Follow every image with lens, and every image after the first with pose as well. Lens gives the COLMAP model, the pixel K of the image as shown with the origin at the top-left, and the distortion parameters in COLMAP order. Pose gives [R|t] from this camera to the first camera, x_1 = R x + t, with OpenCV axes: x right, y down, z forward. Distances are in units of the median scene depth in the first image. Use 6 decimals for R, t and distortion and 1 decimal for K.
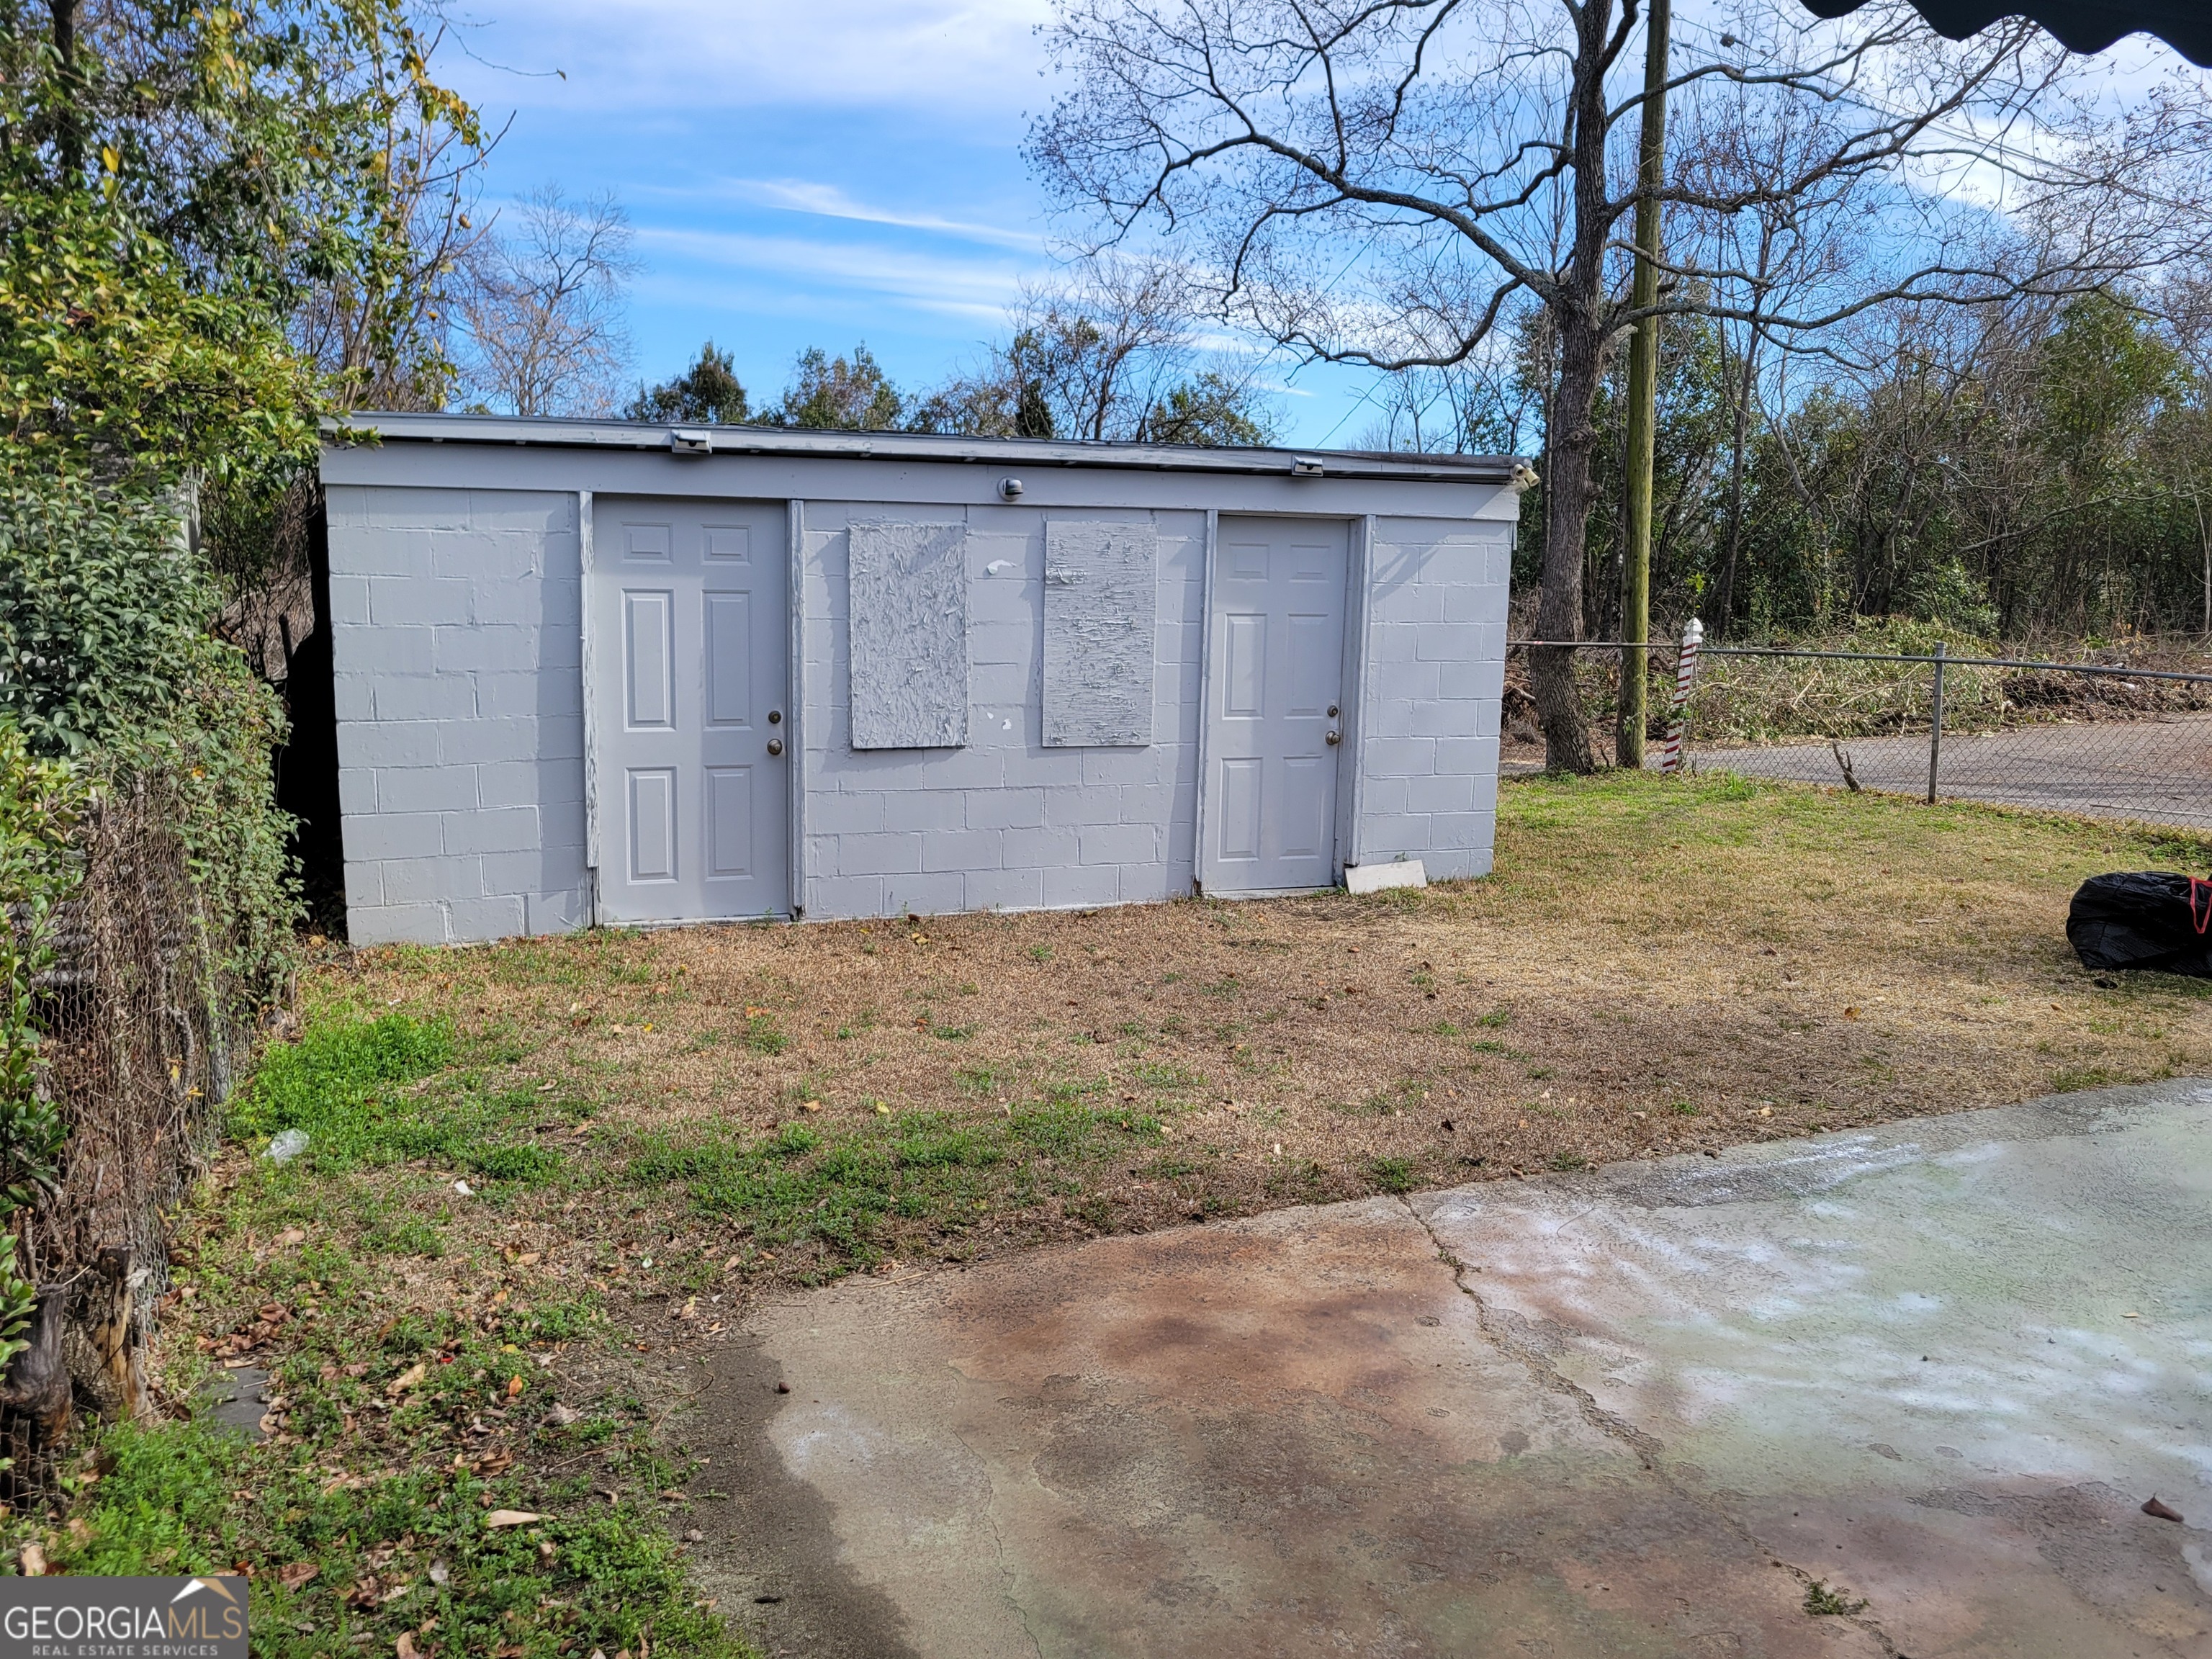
lens RADIAL K [[1626.7, 0, 1047.4], [0, 1626.7, 842.4], [0, 0, 1]] dist [0.043731, 0.002297]
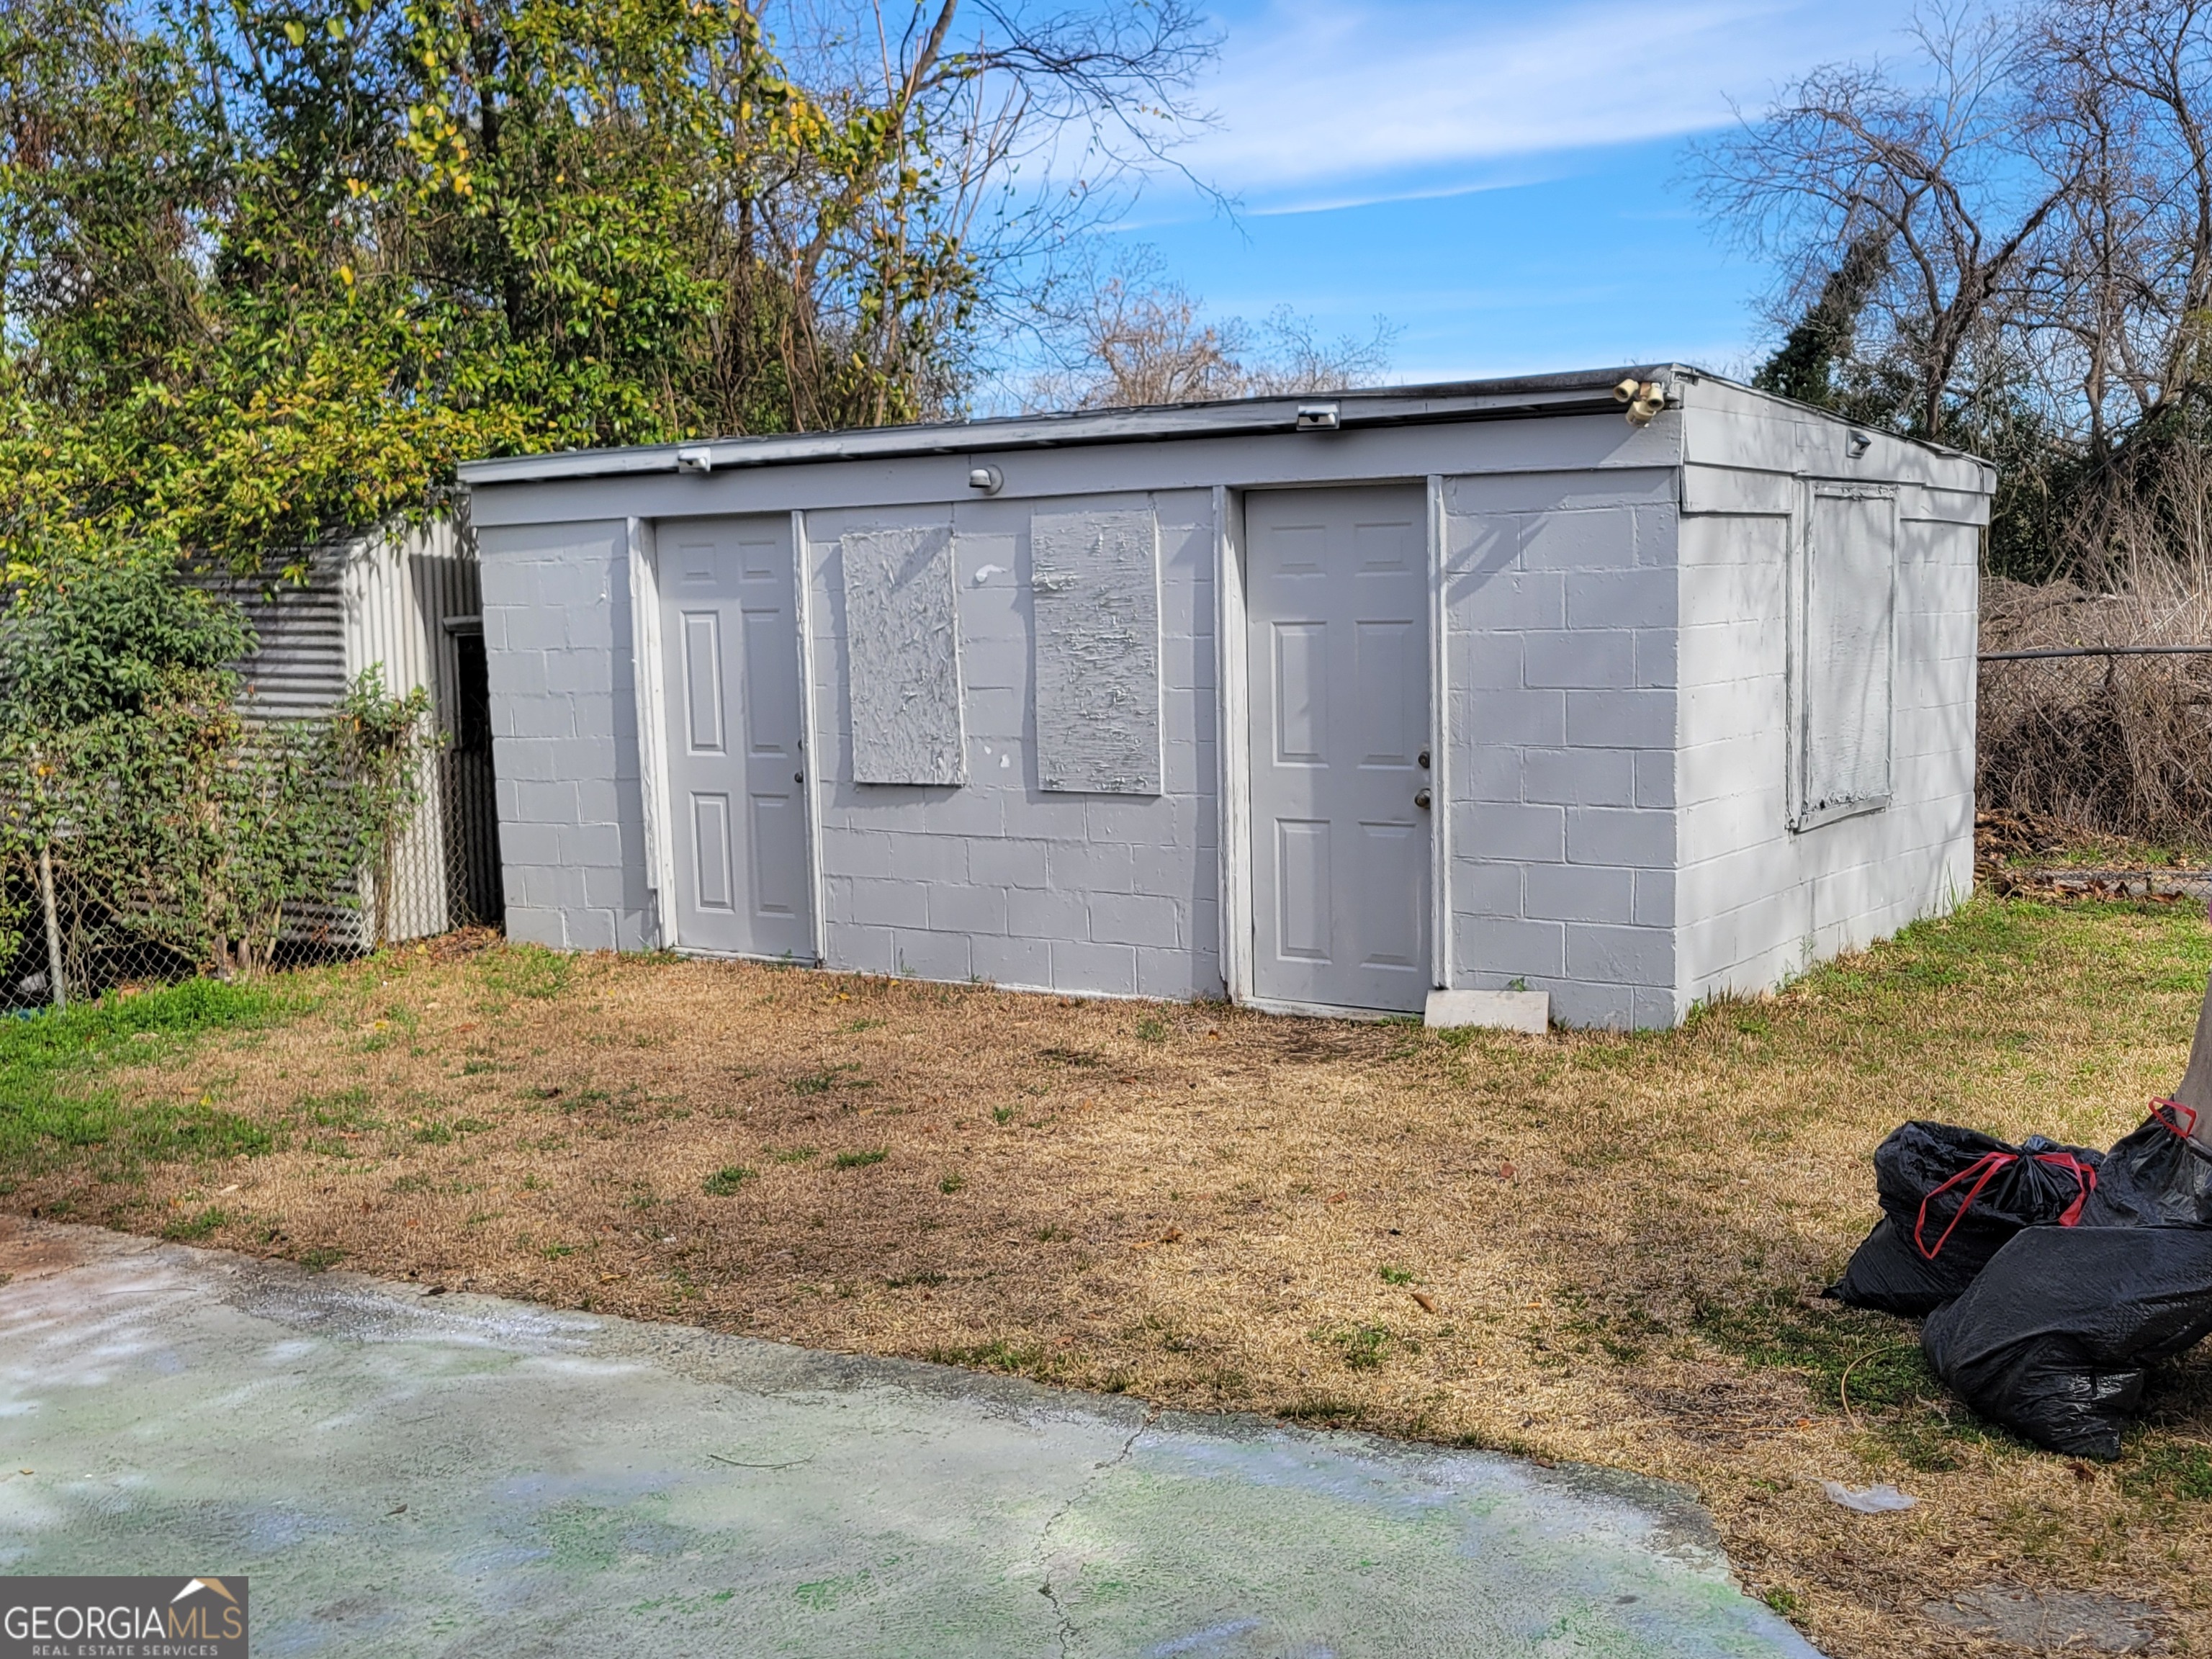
lens RADIAL K [[2264.5, 0, 1106.0], [0, 2264.5, 829.5], [0, 0, 1]] dist [0.034850, 0.018003]
pose [[0.619148, 0.055287, -0.783326, 0.935496], [-0.088388, 0.996086, 0.000440, -0.044491], [0.780284, 0.068964, 0.621611, 0.337427]]
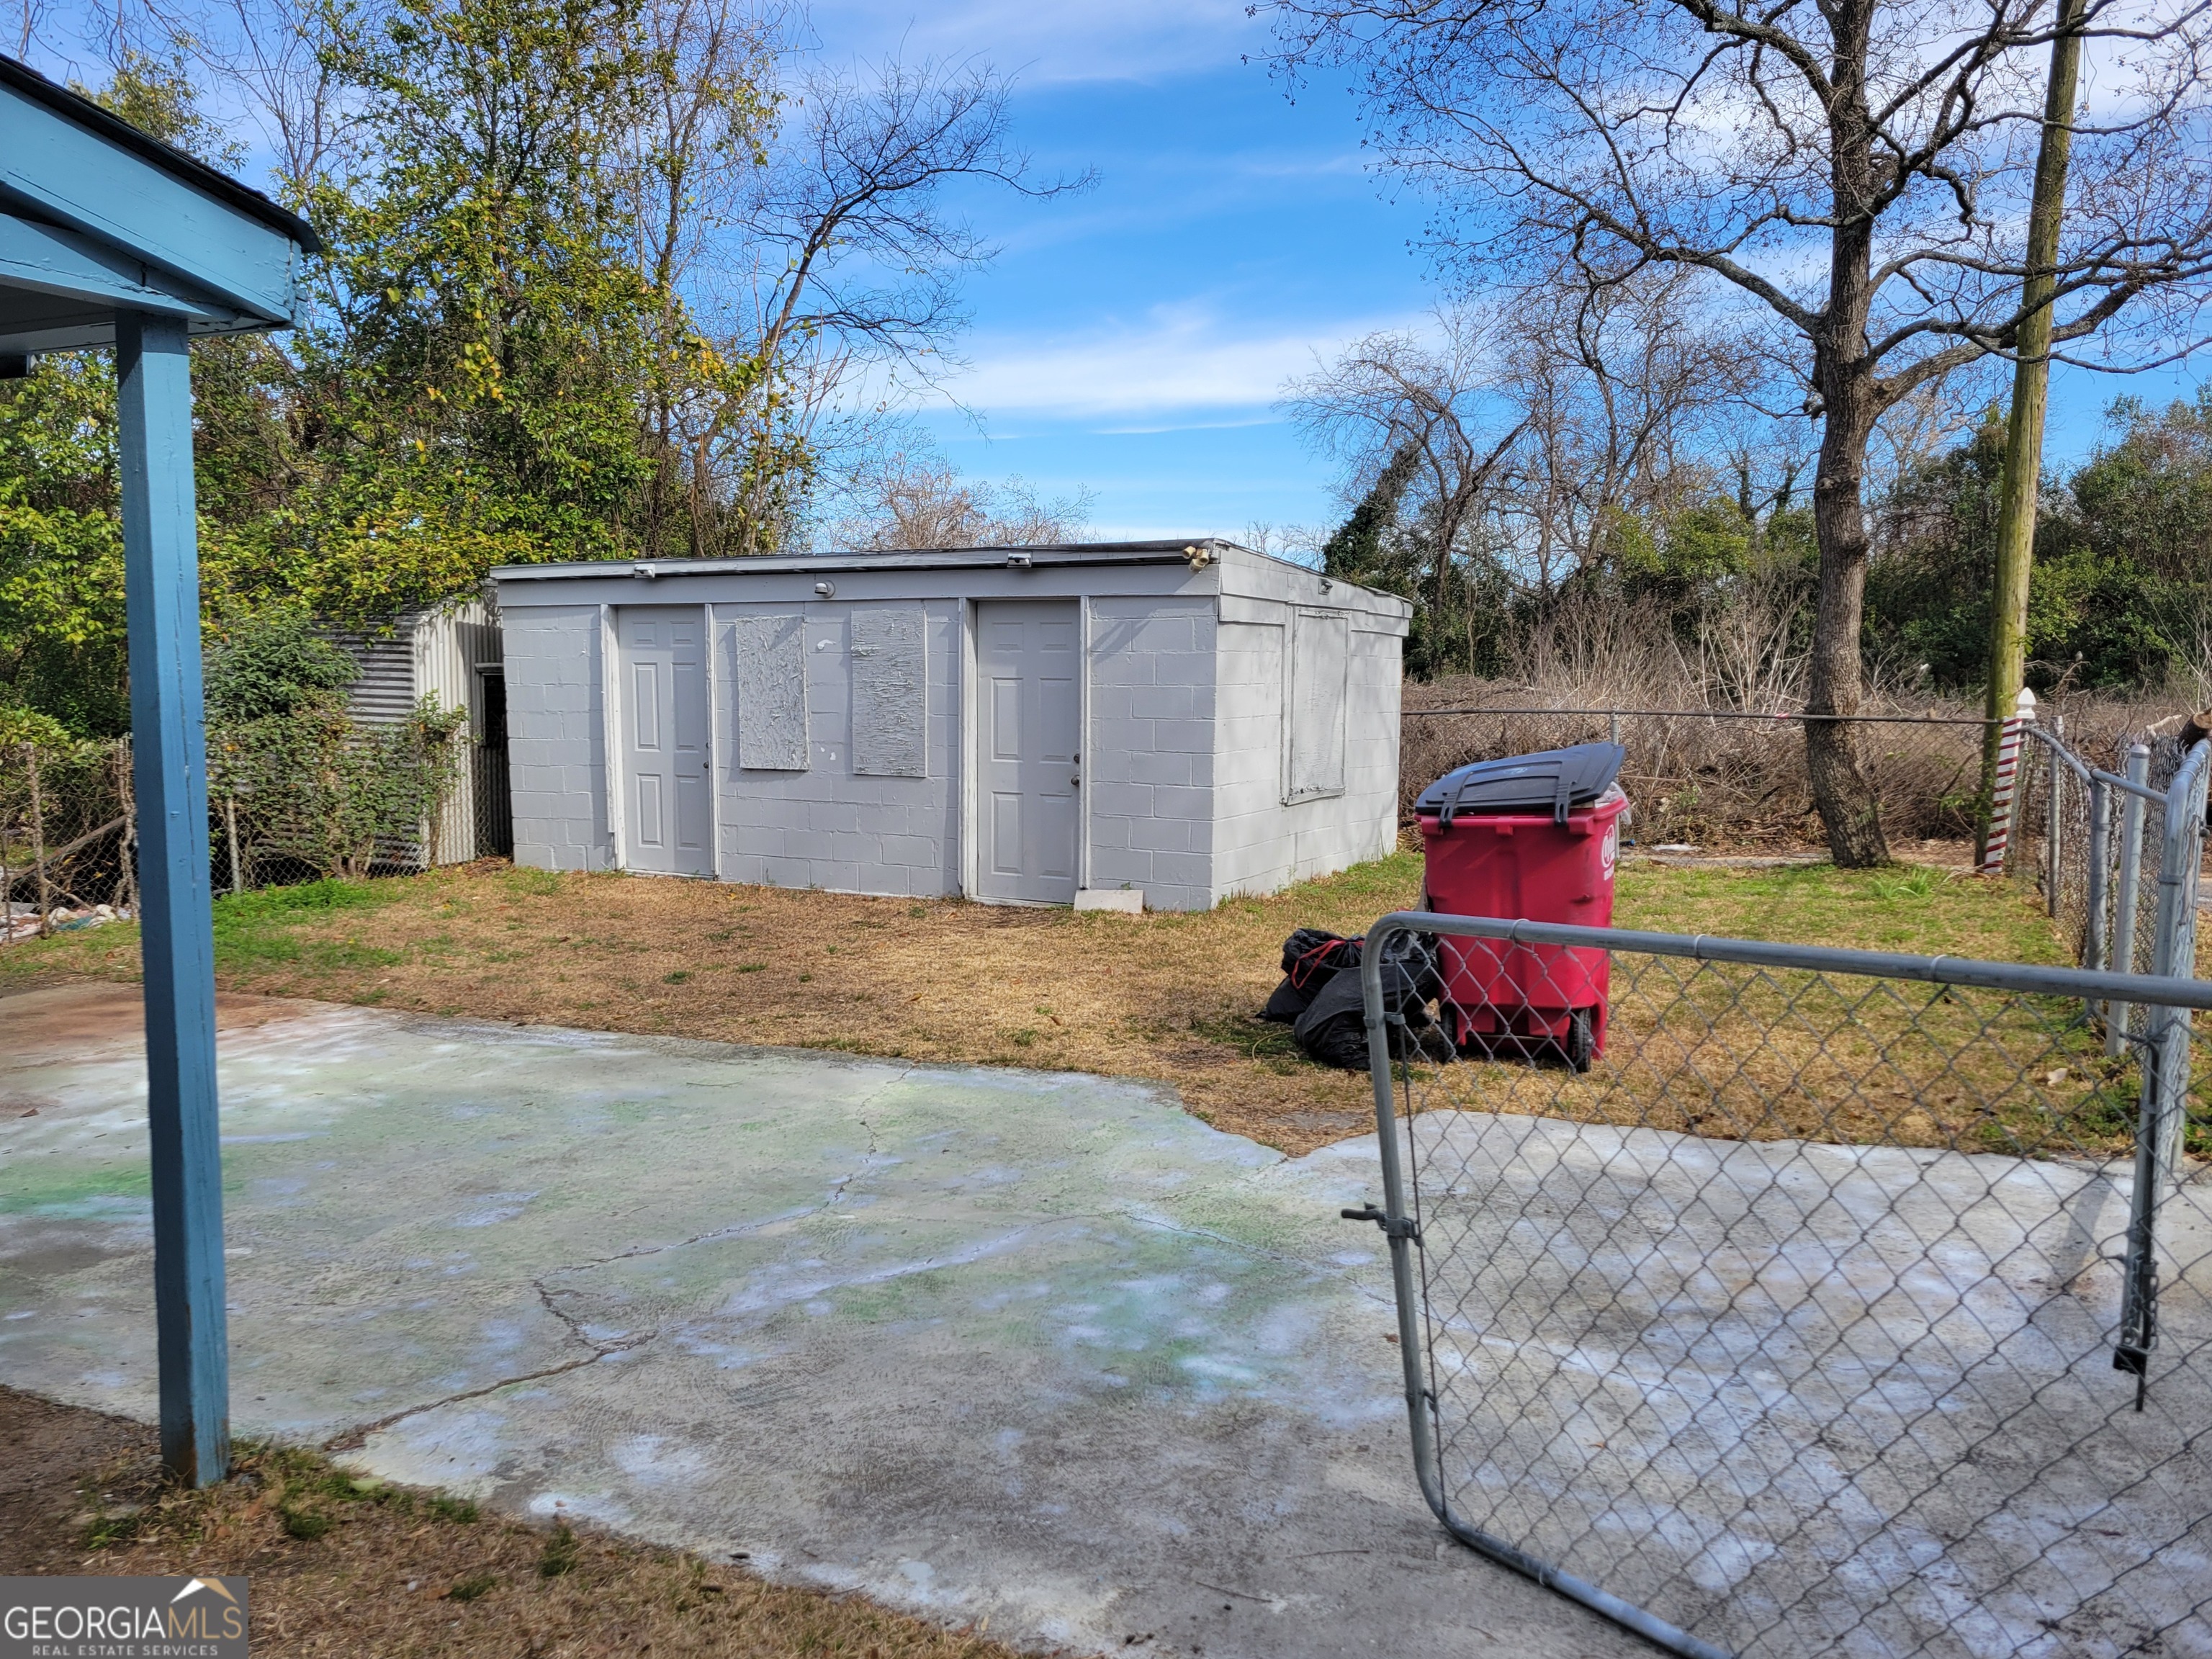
lens RADIAL K [[1626.7, 0, 1047.4], [0, 1626.7, 842.4], [0, 0, 1]] dist [0.043731, 0.002297]
pose [[0.692949, 0.066701, -0.717895, 1.138463], [-0.106993, 0.994200, -0.010902, -0.004190], [0.713004, 0.084365, 0.696066, 0.172864]]
